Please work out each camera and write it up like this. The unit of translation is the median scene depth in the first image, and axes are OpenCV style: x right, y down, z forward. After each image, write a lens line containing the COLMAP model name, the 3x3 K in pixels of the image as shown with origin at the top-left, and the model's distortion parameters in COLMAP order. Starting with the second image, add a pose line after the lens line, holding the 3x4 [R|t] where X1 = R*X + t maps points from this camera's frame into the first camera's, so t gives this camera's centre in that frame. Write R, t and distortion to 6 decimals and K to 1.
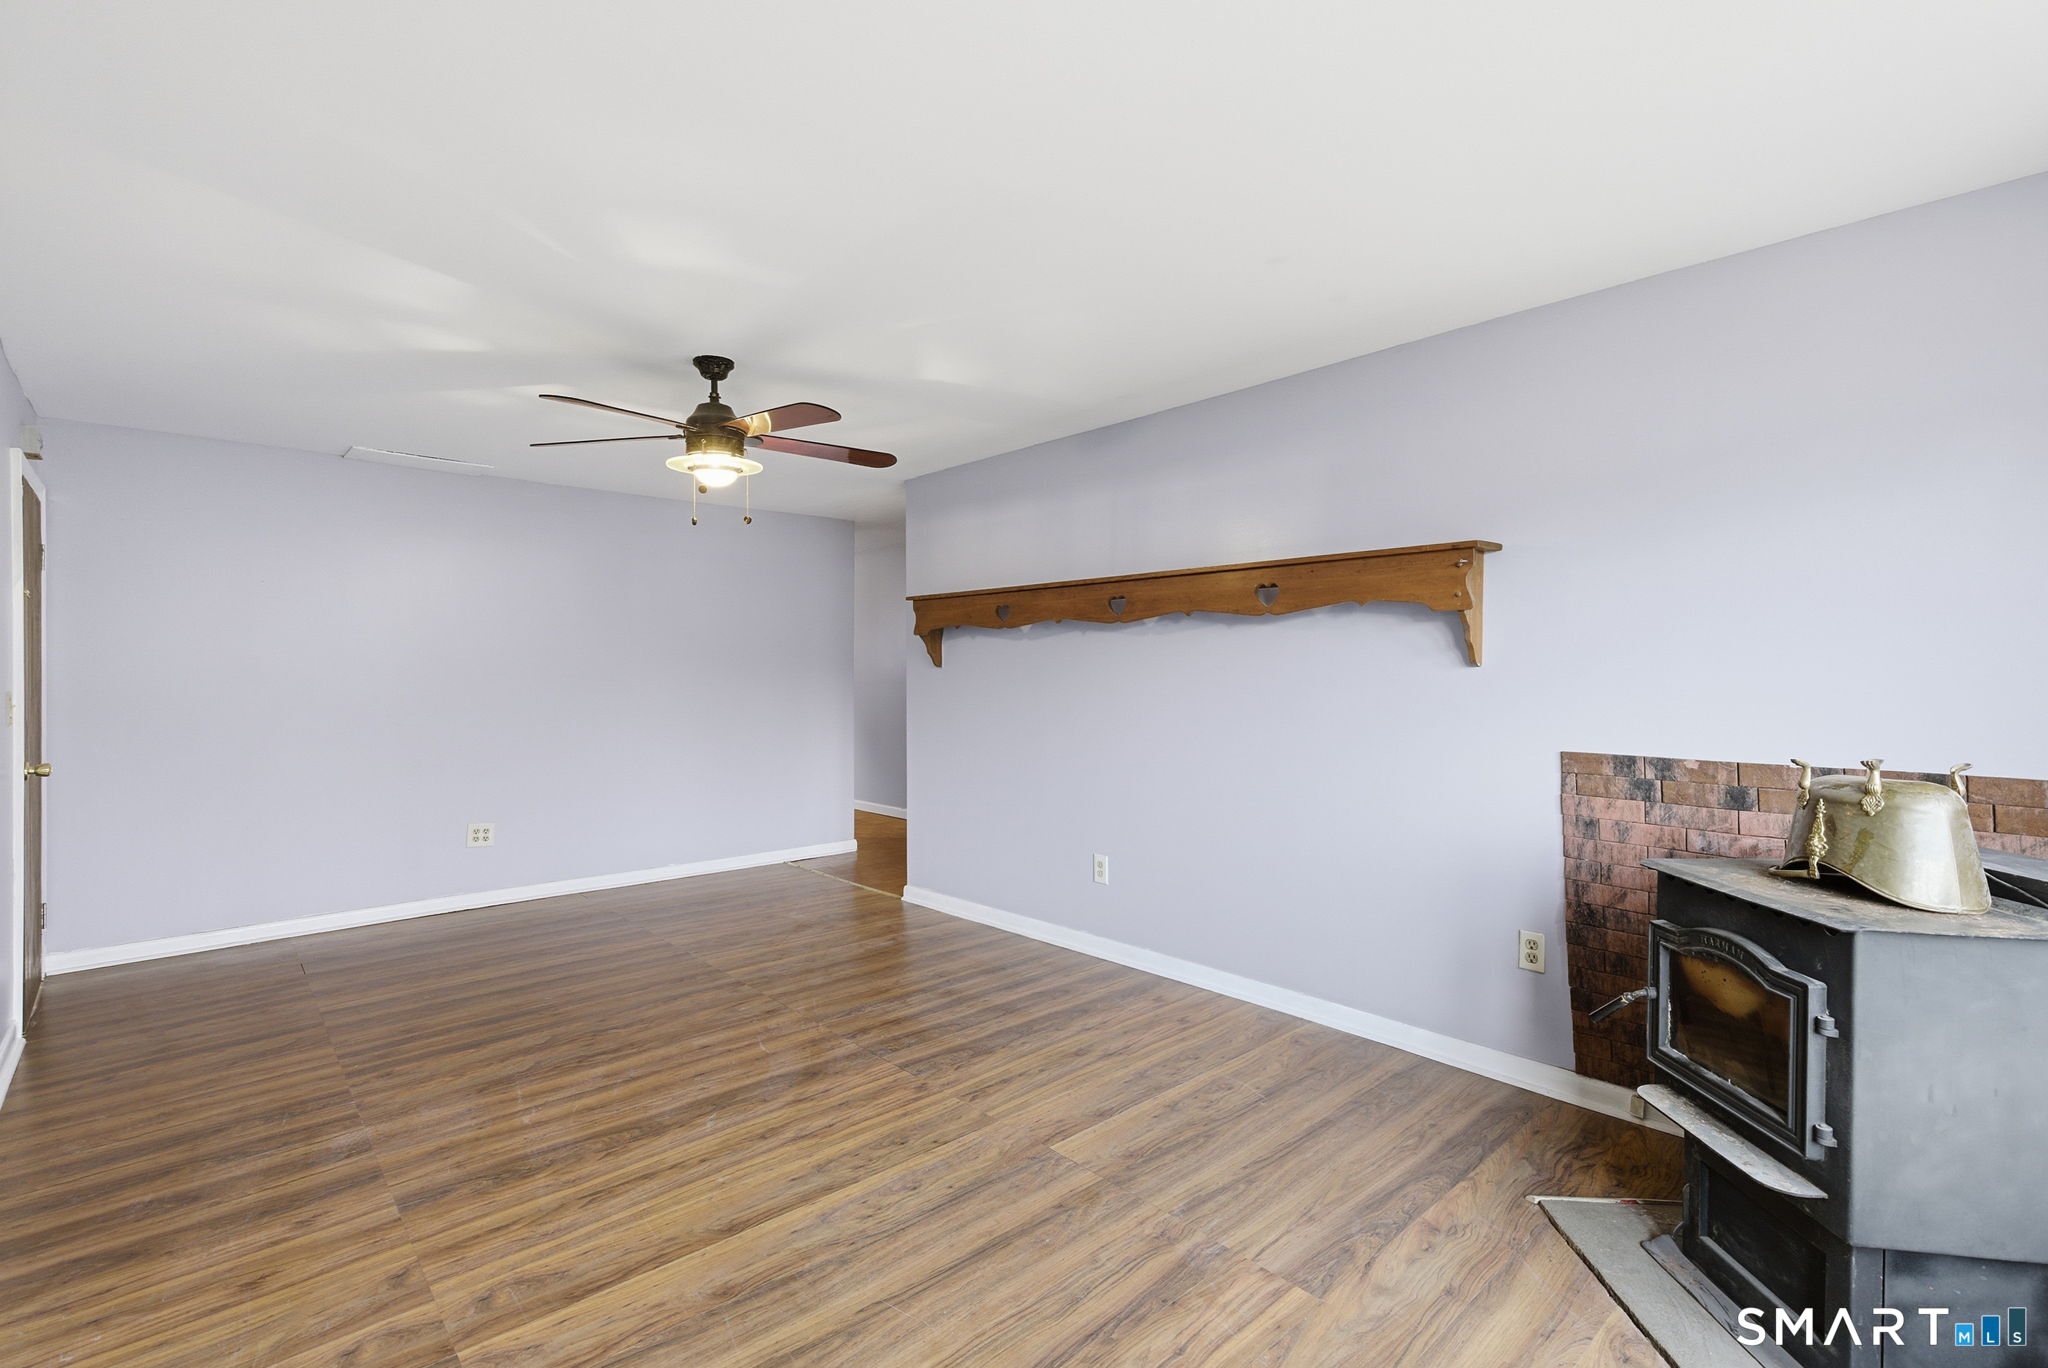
lens RADIAL K [[926.5, 0, 1022.1], [0, 926.5, 664.4], [0, 0, 1]] dist [-0.002390, 0.000001]
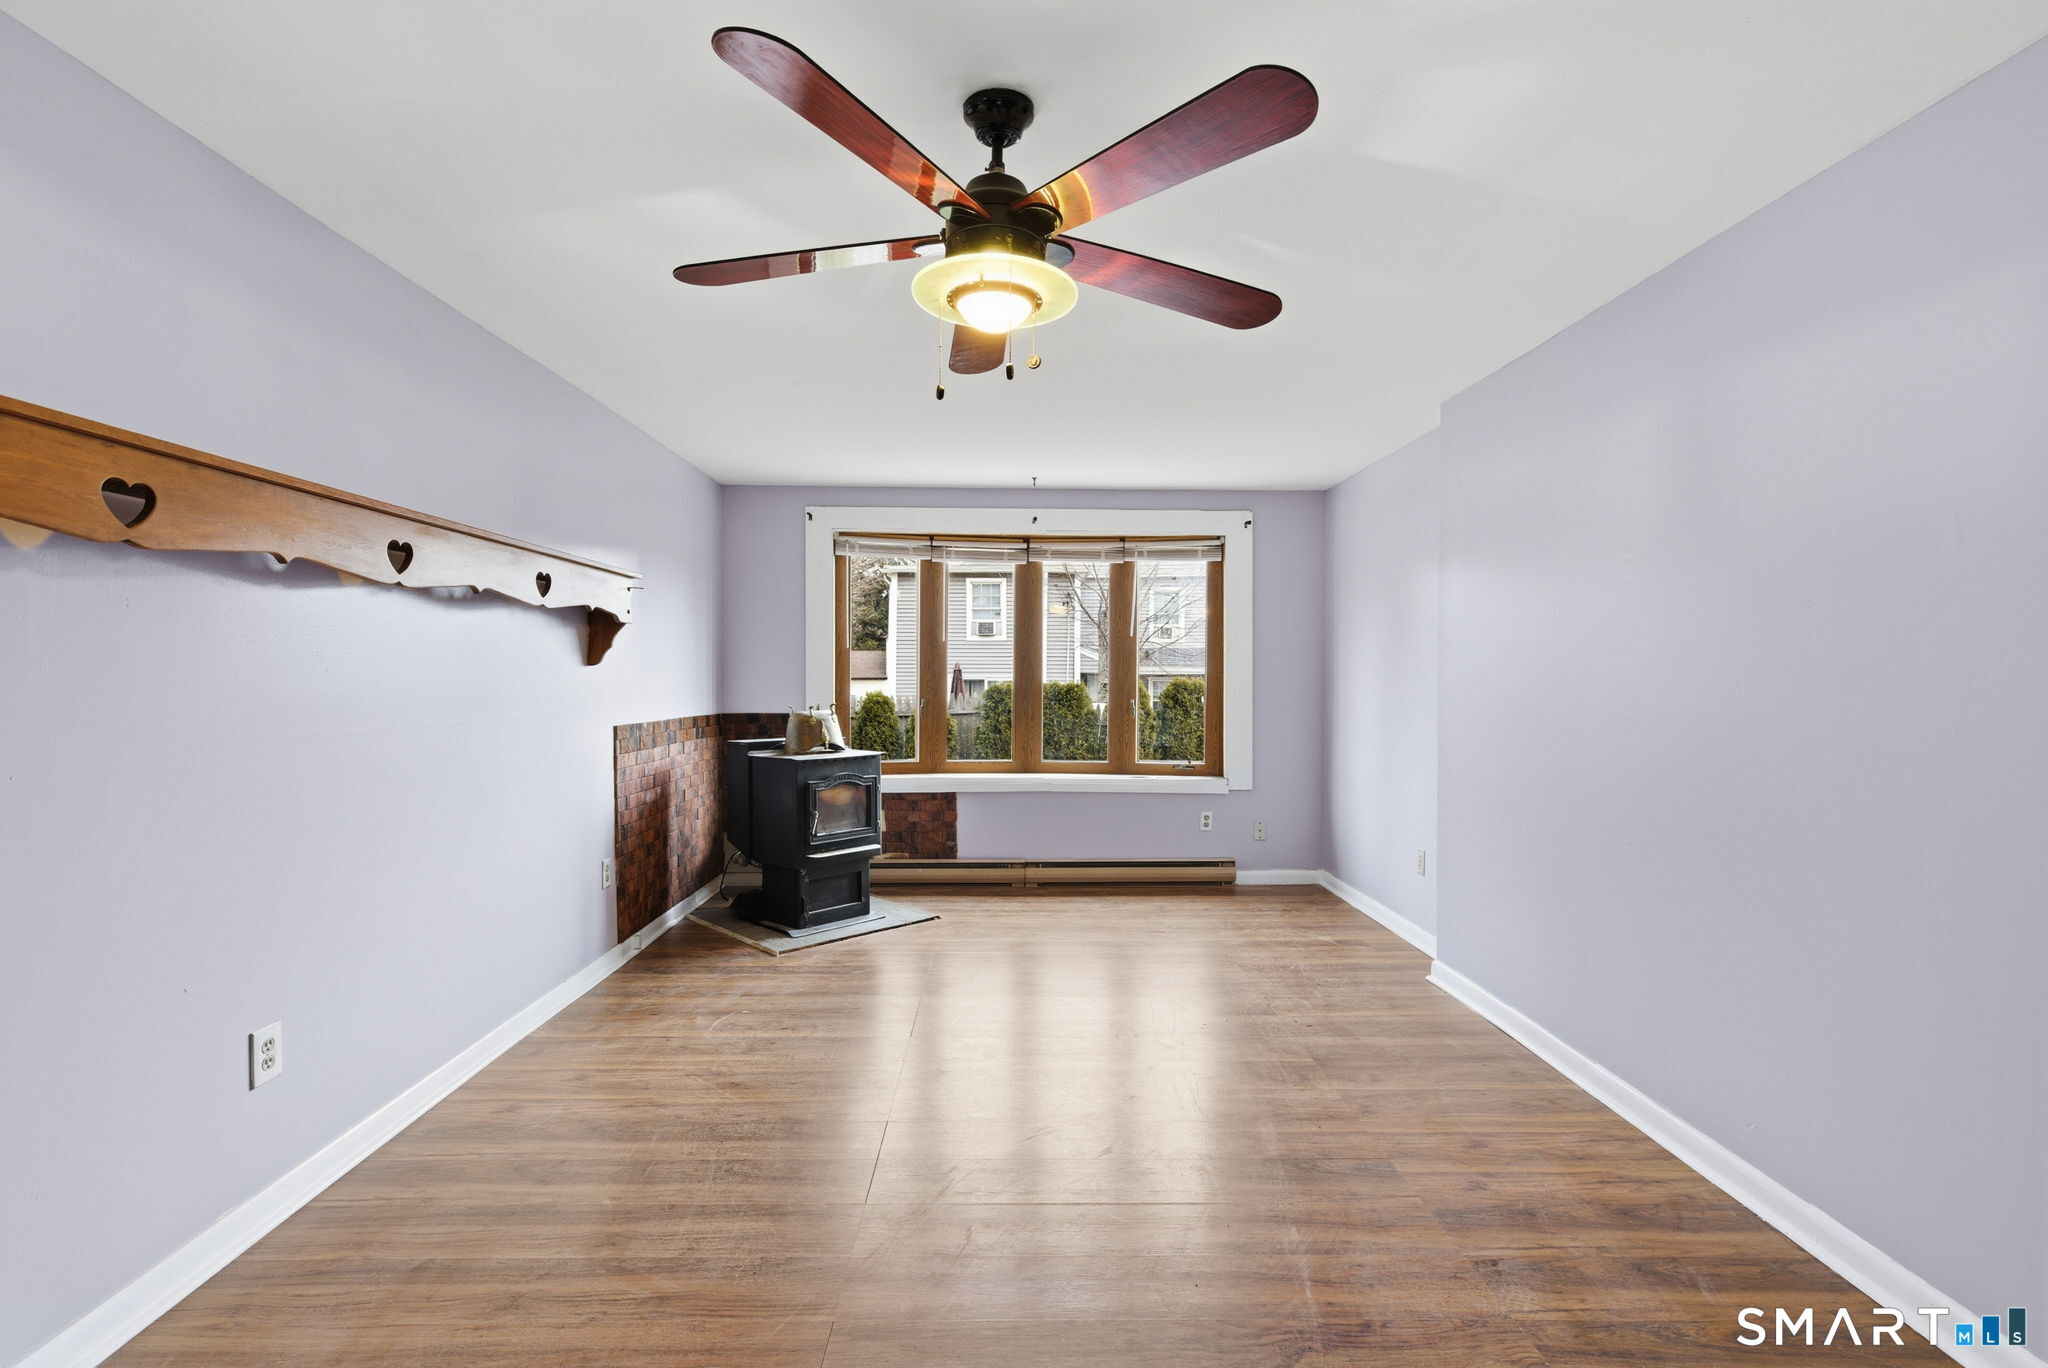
lens RADIAL K [[928.9, 0, 1024.6], [0, 928.9, 676.5], [0, 0, 1]] dist [-0.000894, 0.000235]
pose [[-0.752954, -0.005009, 0.658054, -0.832559], [-0.009752, 0.999946, -0.003546, 0.017935], [-0.658001, -0.009087, -0.752962, 1.655053]]
